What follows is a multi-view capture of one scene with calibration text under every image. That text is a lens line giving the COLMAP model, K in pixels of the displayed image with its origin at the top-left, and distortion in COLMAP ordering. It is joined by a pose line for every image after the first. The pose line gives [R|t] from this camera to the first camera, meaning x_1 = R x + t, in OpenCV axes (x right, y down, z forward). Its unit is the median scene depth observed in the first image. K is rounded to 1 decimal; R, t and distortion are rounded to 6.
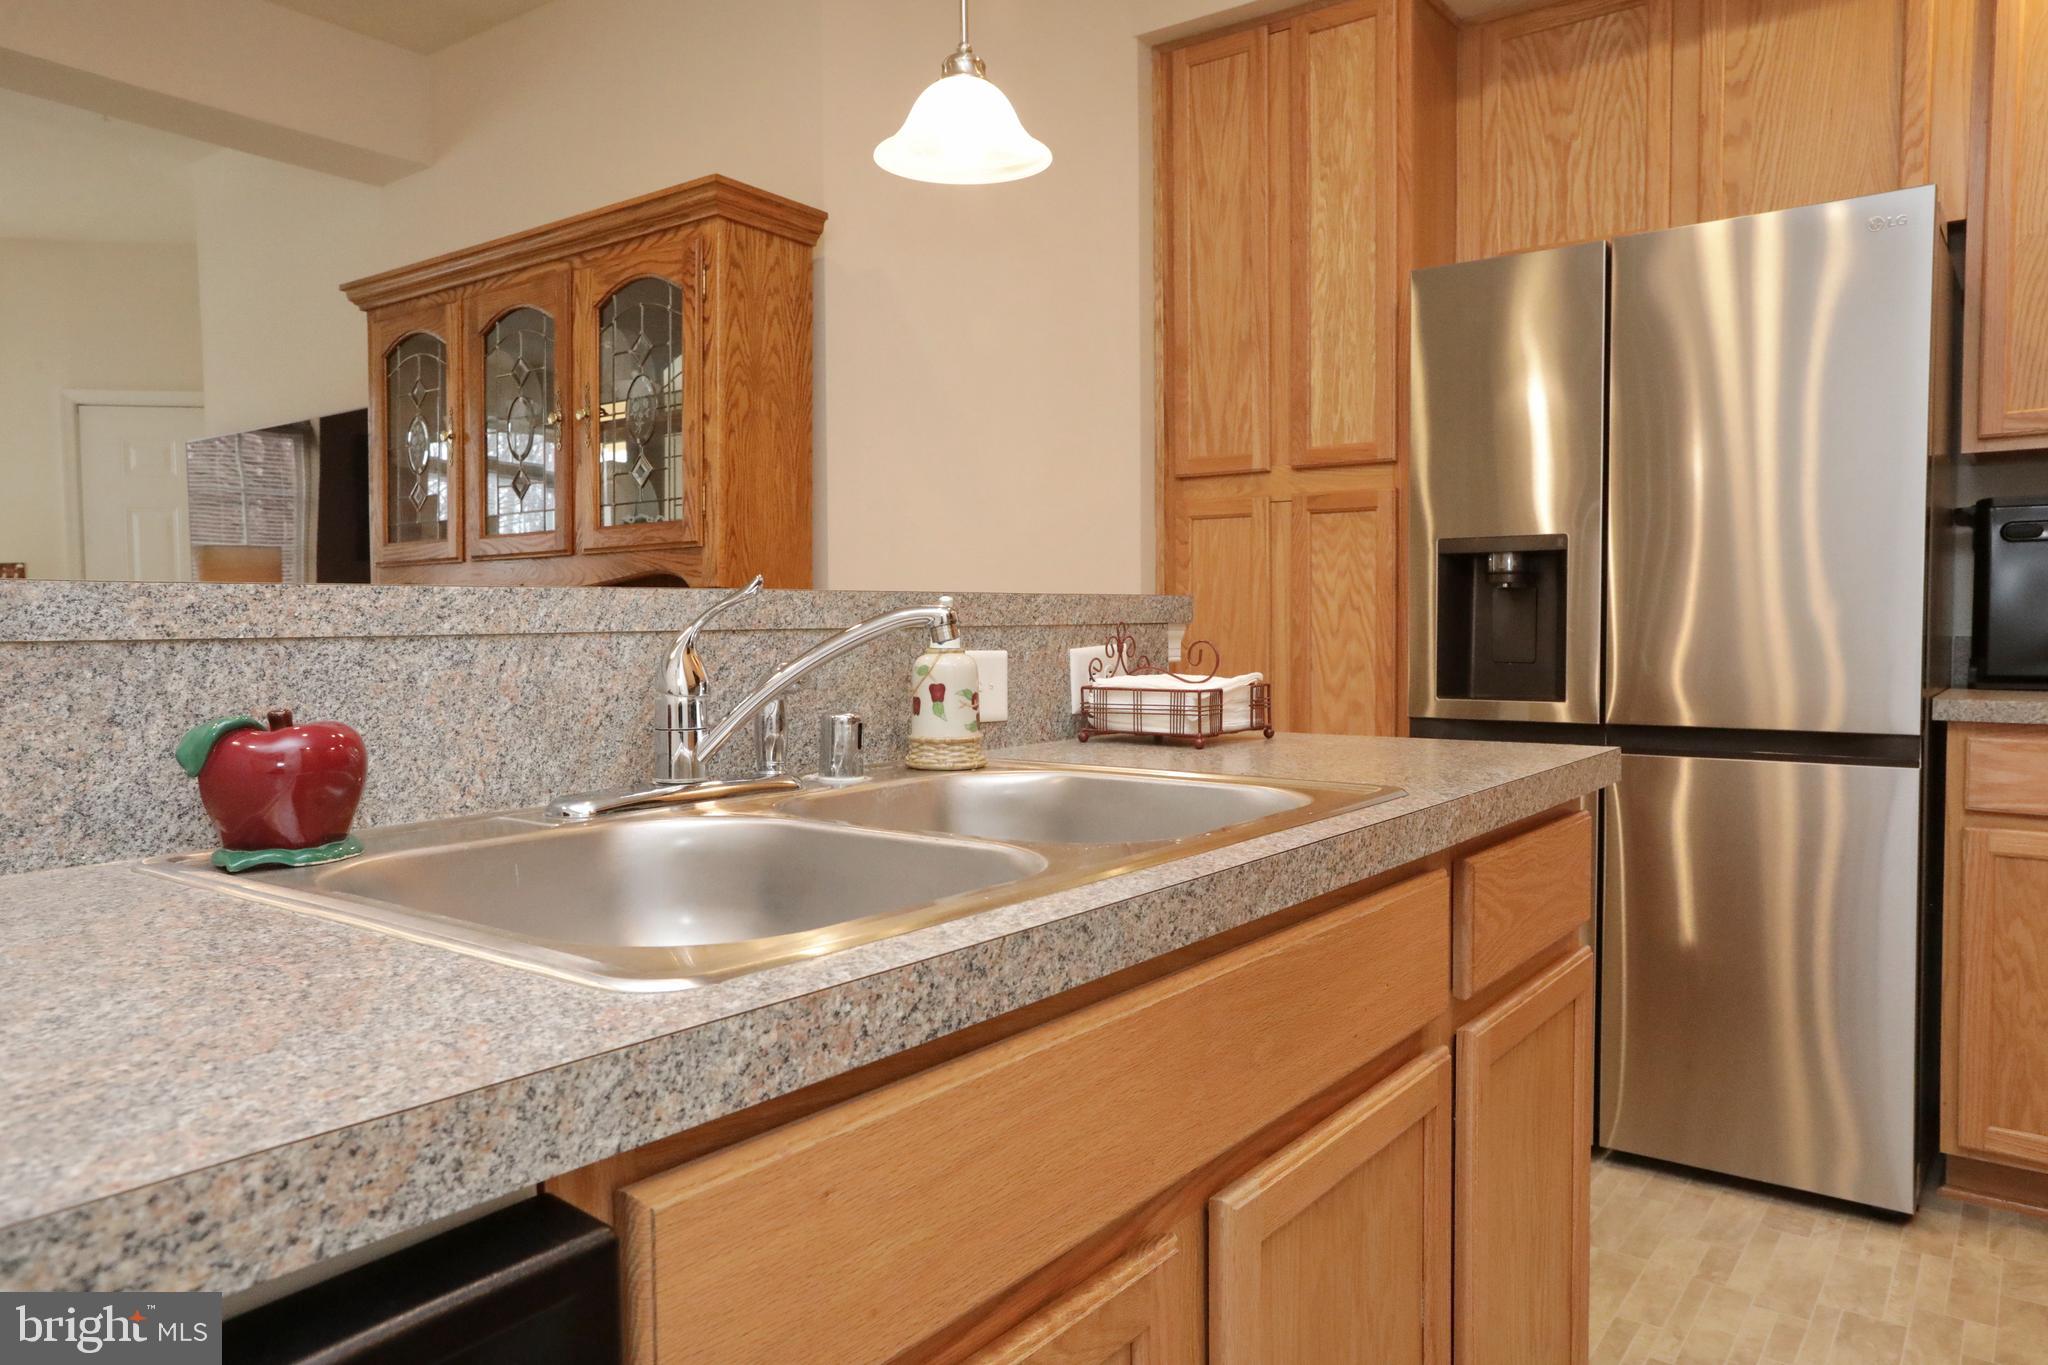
lens RADIAL K [[1379.7, 0, 1024.0], [0, 1379.7, 682.5], [0, 0, 1]] dist [-0.005259, 0.002694]
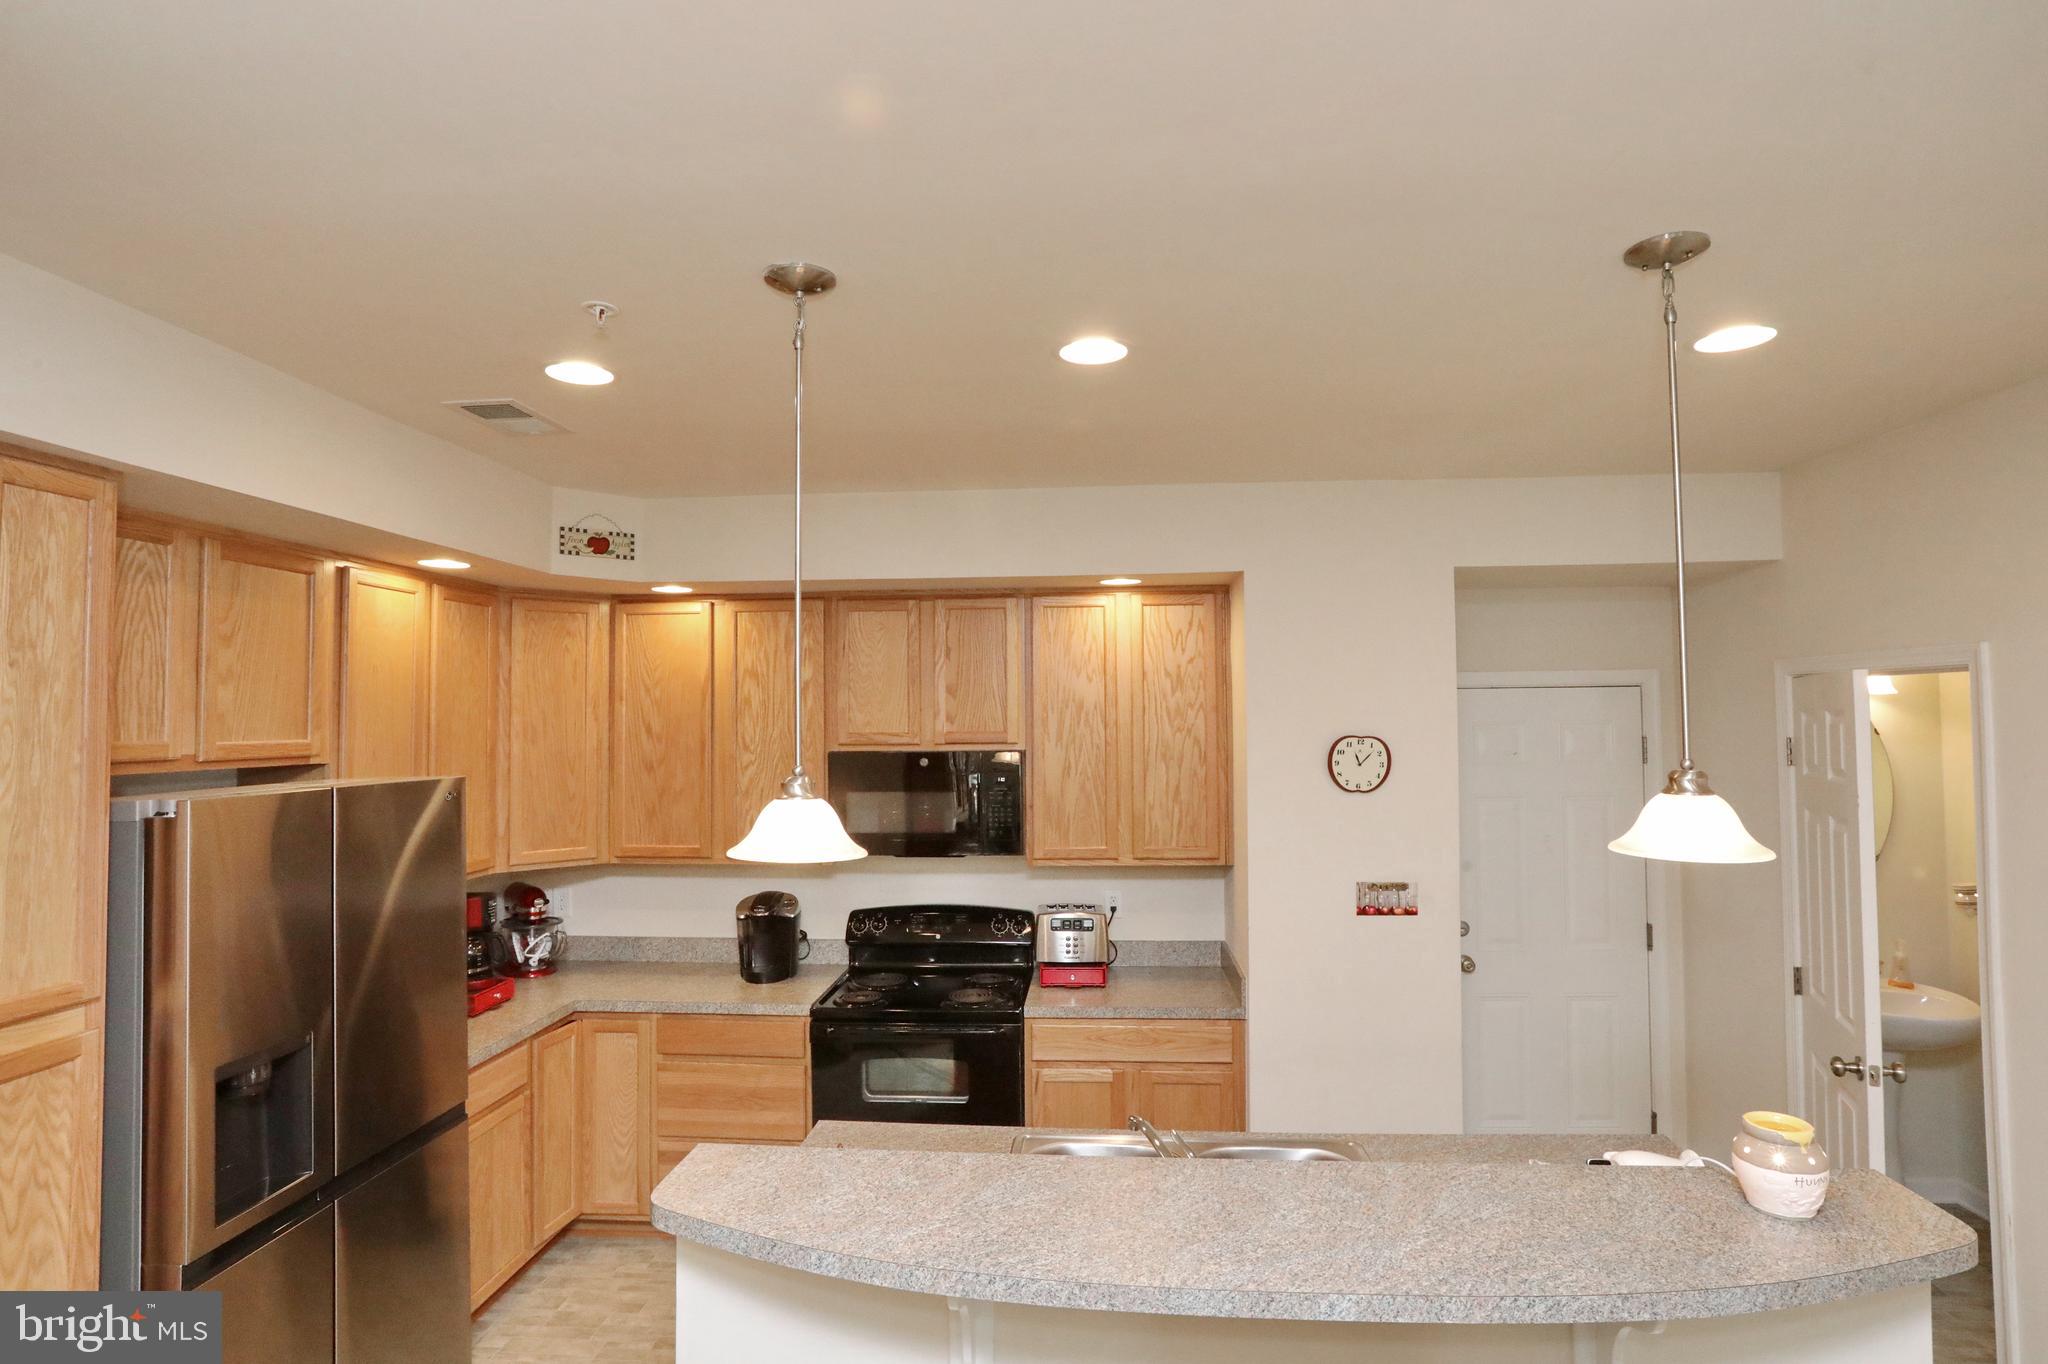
lens RADIAL K [[1041.2, 0, 1024.0], [0, 1041.2, 682.0], [0, 0, 1]] dist [-0.049738, 0.015936]
pose [[-0.534684, 0.041069, 0.844054, -0.596239], [0.051473, 0.998547, -0.015979, -0.317422], [-0.843483, 0.034903, -0.536021, 0.822295]]
